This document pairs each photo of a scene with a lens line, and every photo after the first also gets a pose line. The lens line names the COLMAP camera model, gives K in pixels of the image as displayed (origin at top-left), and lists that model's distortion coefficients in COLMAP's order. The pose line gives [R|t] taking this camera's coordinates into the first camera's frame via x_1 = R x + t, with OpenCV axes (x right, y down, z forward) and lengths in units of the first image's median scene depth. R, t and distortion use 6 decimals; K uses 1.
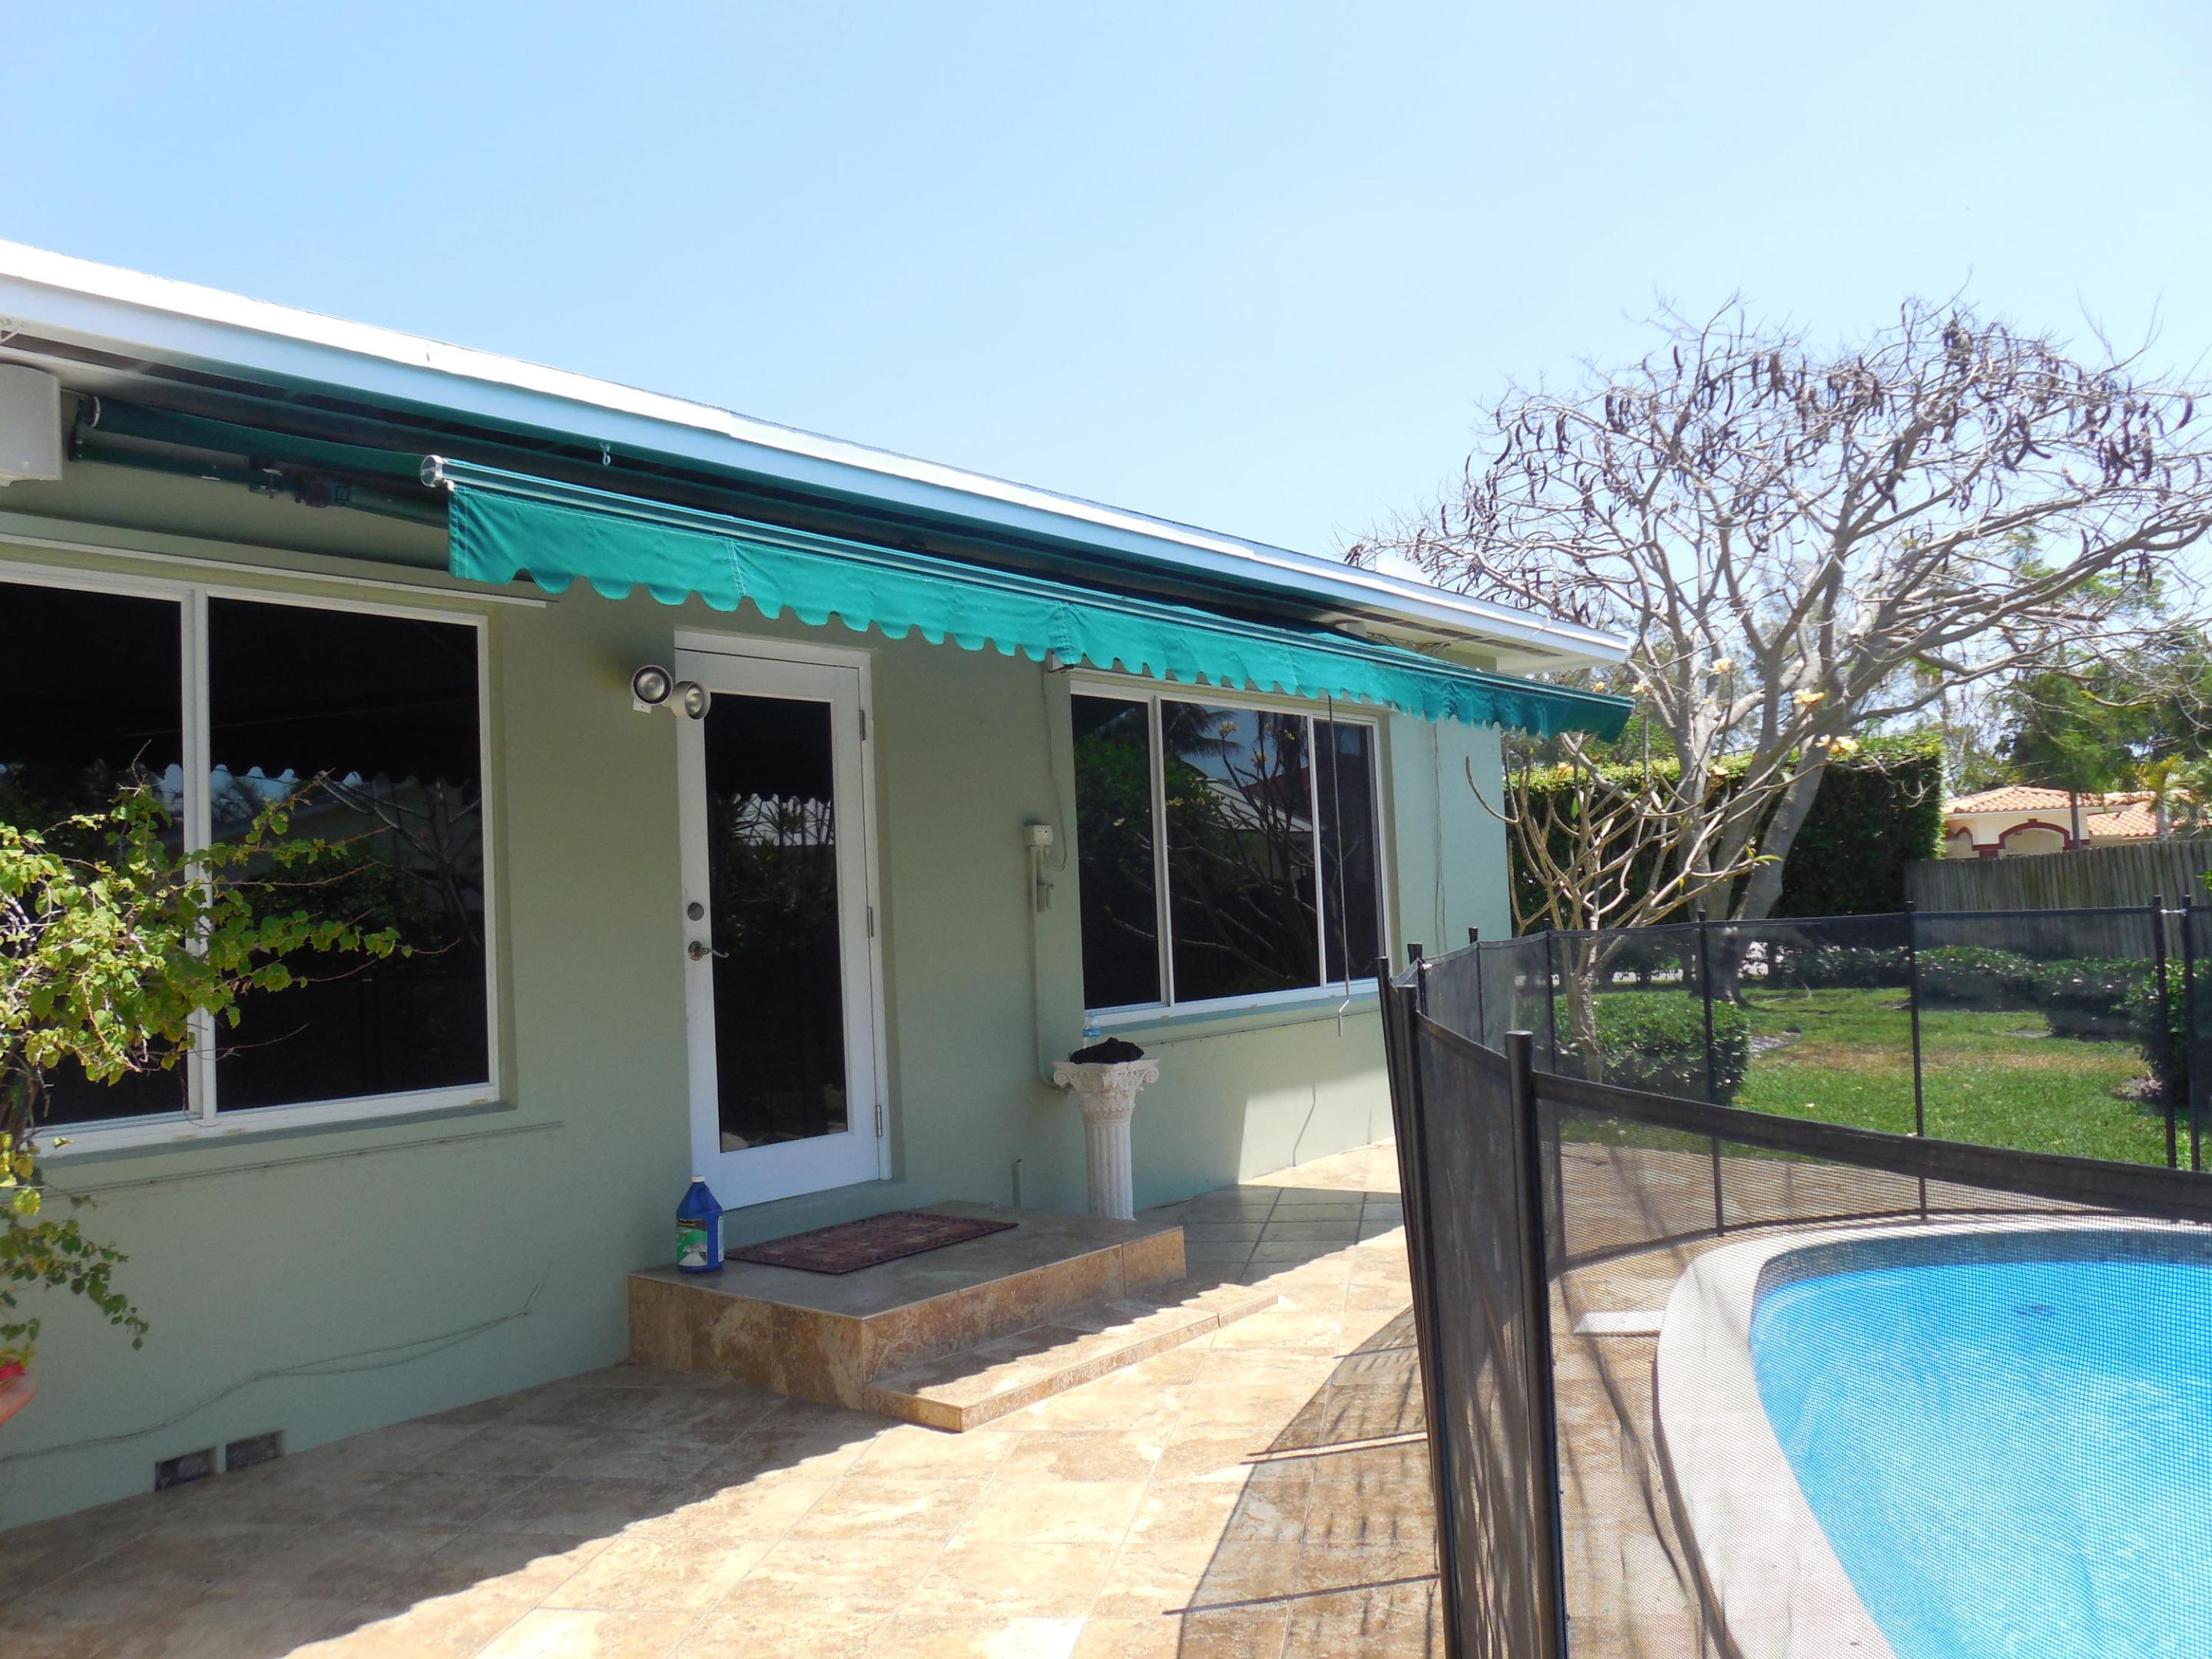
lens RADIAL K [[1712.1, 0, 1113.1], [0, 1712.1, 823.8], [0, 0, 1]] dist [-0.086064, 0.069912]
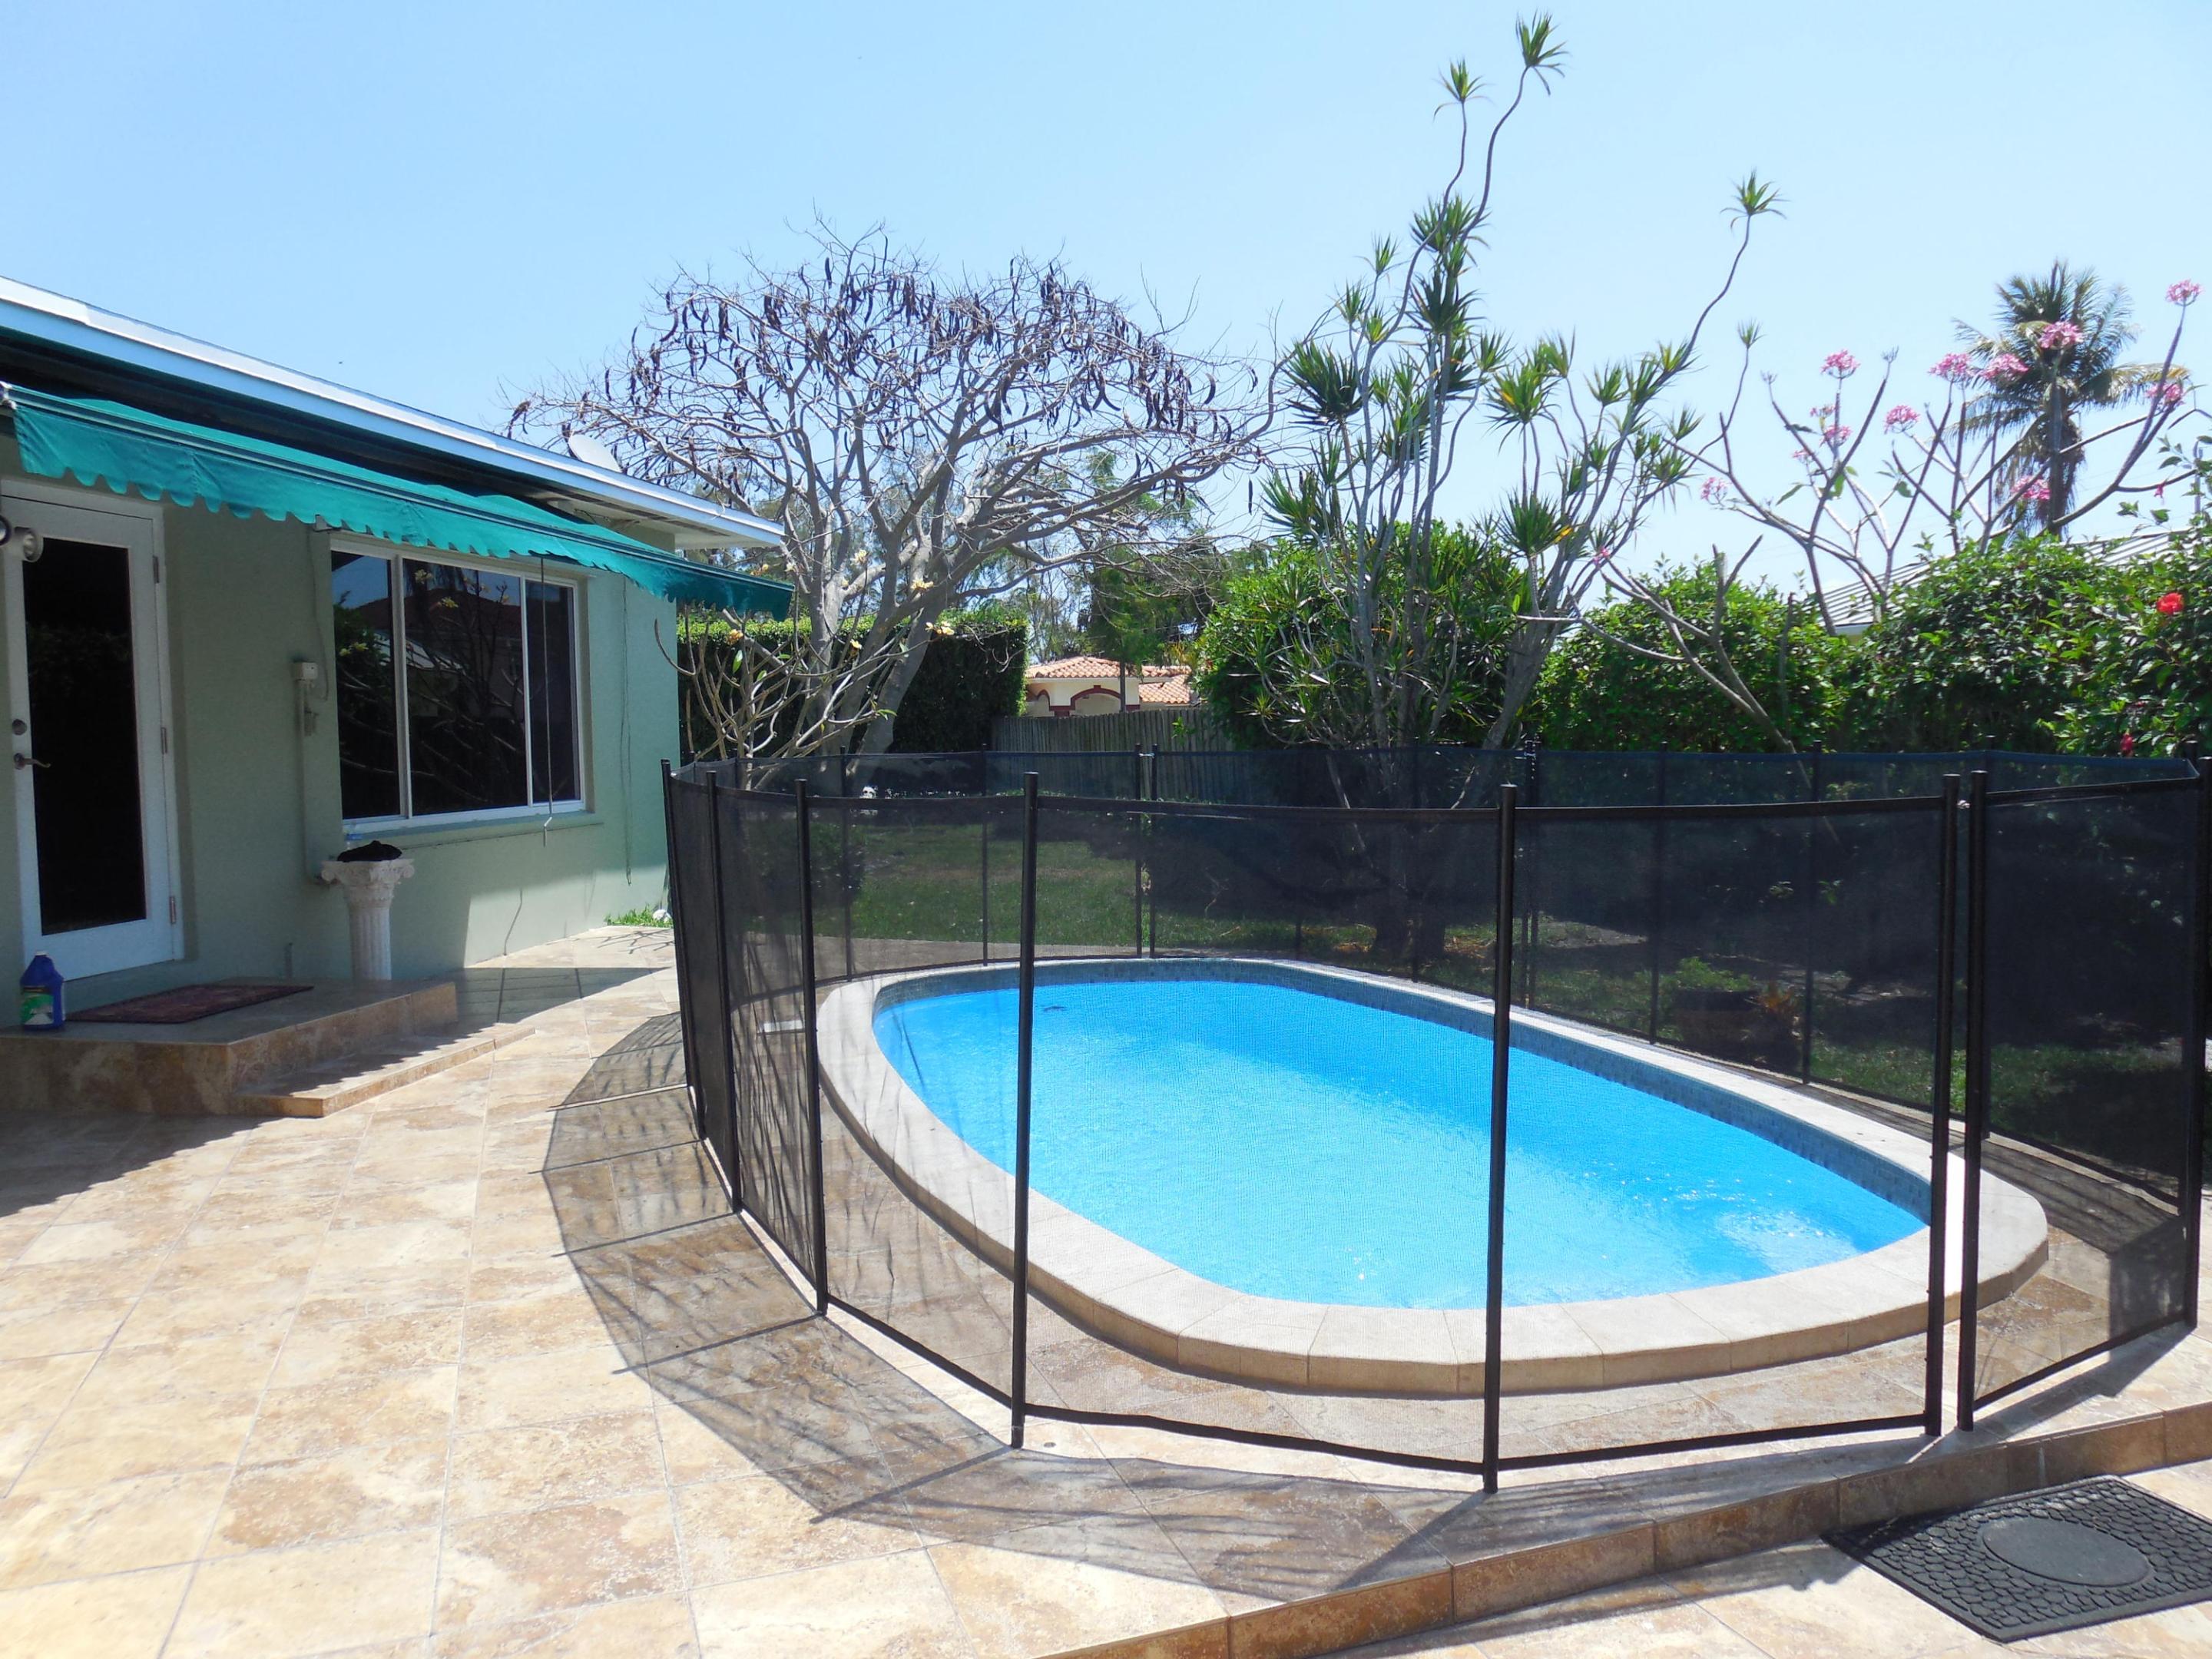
lens RADIAL K [[1712.1, 0, 1113.1], [0, 1712.1, 823.8], [0, 0, 1]] dist [-0.086064, 0.069912]
pose [[0.874277, 0.003068, 0.485418, -0.061782], [-0.047238, 0.995772, 0.078786, -0.003091], [-0.483124, -0.091811, 0.870725, -0.146864]]
